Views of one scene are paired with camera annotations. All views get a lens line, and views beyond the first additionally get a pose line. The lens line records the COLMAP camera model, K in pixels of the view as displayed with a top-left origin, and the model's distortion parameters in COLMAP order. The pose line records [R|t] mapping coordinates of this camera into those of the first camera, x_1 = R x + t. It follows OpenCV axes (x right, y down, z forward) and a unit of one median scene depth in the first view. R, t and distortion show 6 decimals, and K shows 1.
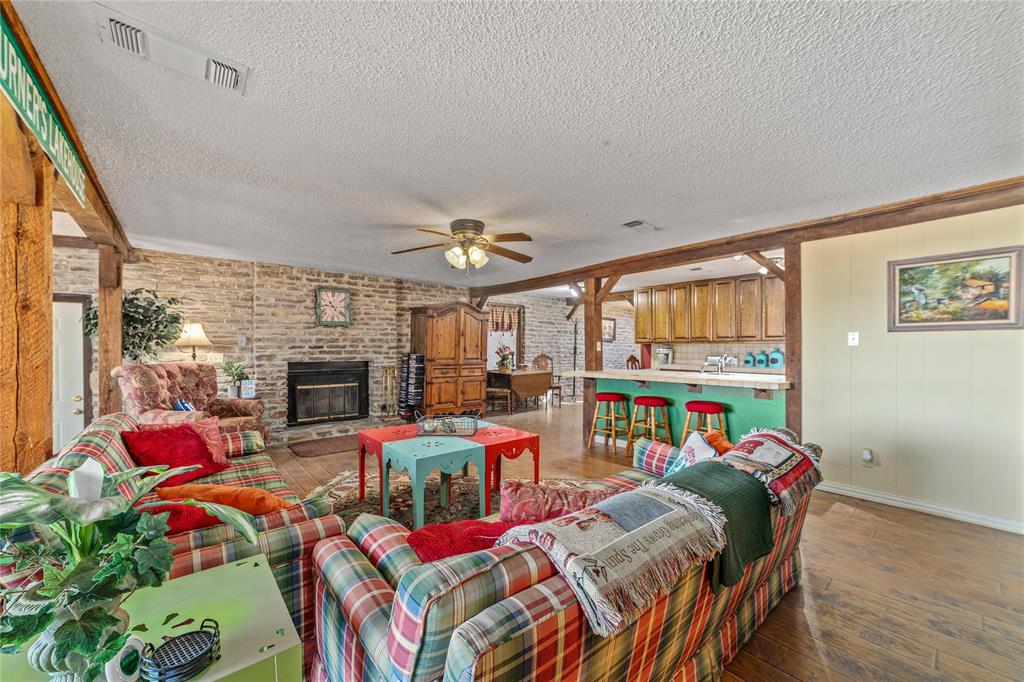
lens RADIAL K [[394.2, 0, 512.6], [0, 394.2, 352.4], [0, 0, 1]] dist [-0.013381, 0.001279]
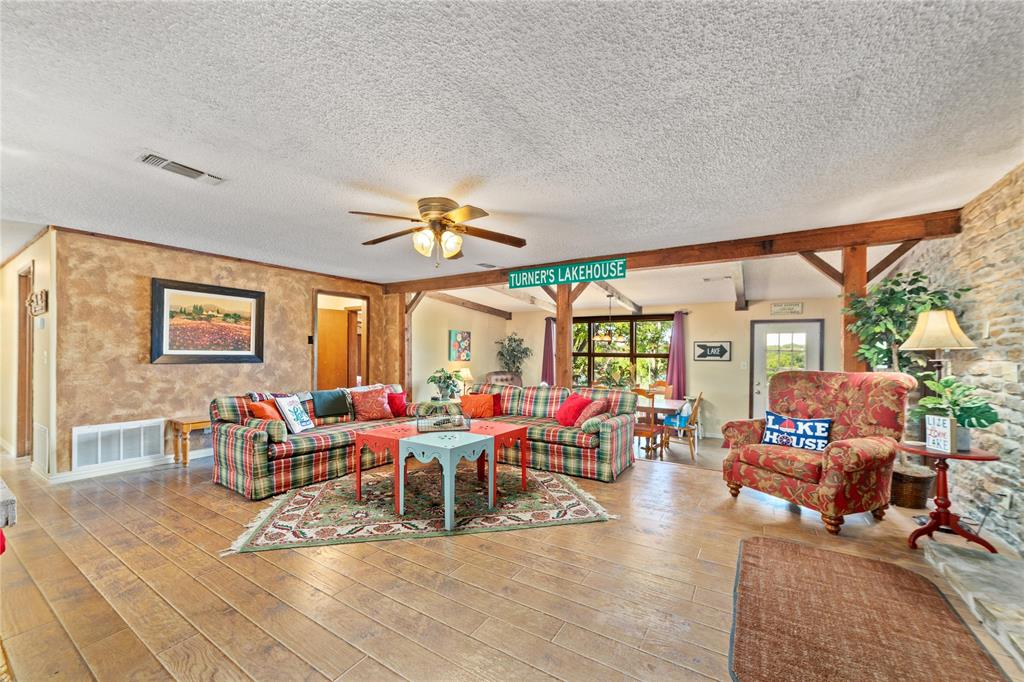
lens RADIAL K [[394.2, 0, 510.1], [0, 394.2, 358.5], [0, 0, 1]] dist [-0.013381, 0.001279]
pose [[-0.954533, -0.001428, -0.298101, -0.006511], [-0.008095, 0.999744, 0.021131, -0.008463], [0.297995, 0.022584, -0.954300, 1.105770]]
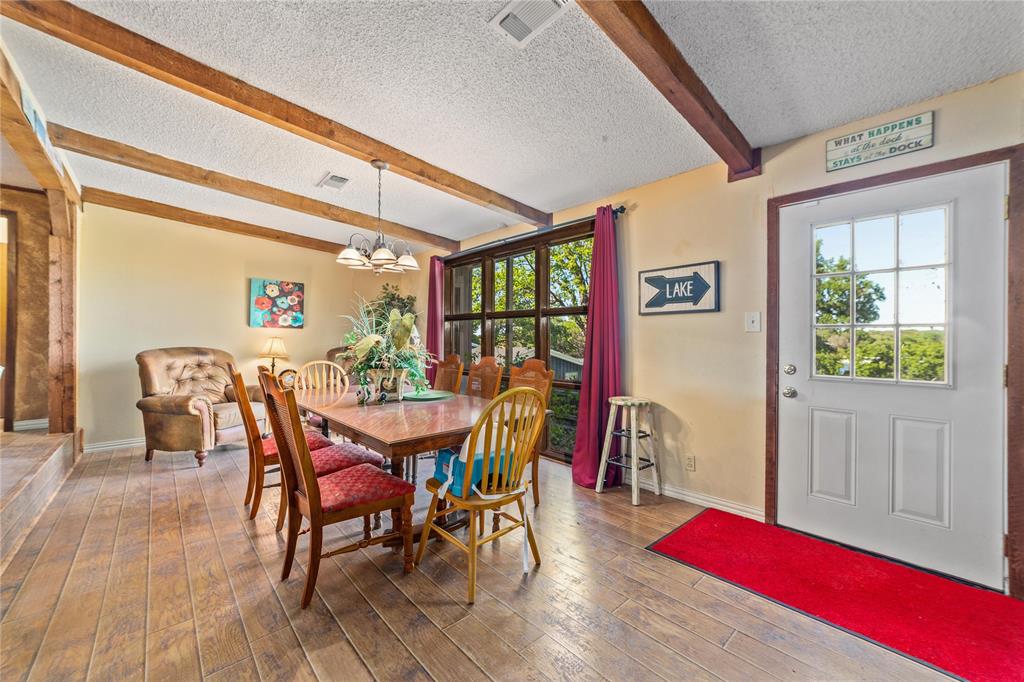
lens RADIAL K [[390.3, 0, 510.2], [0, 390.3, 338.0], [0, 0, 1]] dist [-0.001029, 0.000031]
pose [[-0.999225, -0.000025, -0.039352, -0.774902], [-0.000200, 0.999990, 0.004454, 0.052711], [0.039352, 0.004458, -0.999215, 0.598458]]
